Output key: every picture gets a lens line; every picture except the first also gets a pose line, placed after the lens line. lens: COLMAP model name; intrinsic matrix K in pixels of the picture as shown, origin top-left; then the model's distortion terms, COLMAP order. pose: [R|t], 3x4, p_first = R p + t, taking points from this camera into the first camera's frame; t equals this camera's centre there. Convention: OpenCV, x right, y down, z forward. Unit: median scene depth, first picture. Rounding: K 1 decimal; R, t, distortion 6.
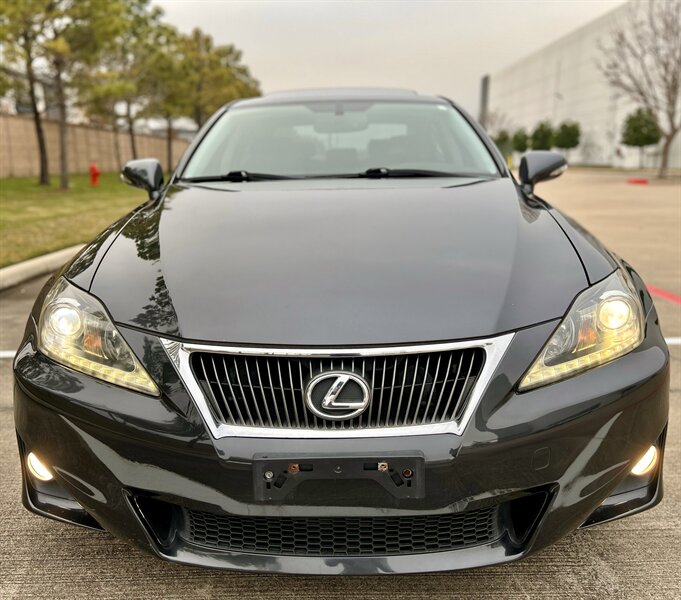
lens RADIAL K [[597.4, 0, 341.1], [0, 597.4, 297.7], [0, 0, 1]] dist [0.005985, 0.011664]
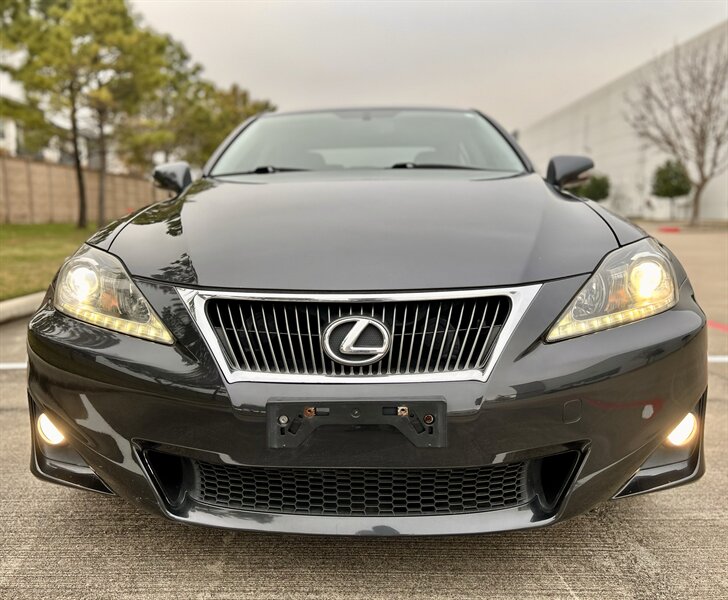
lens RADIAL K [[594.7, 0, 356.9], [0, 594.7, 300.8], [0, 0, 1]] dist [0.025553, -0.012098]
pose [[0.999643, 0.007717, -0.025581, 0.016950], [-0.009778, 0.996631, -0.081436, 0.160334], [0.024866, 0.081657, 0.996350, 0.035926]]
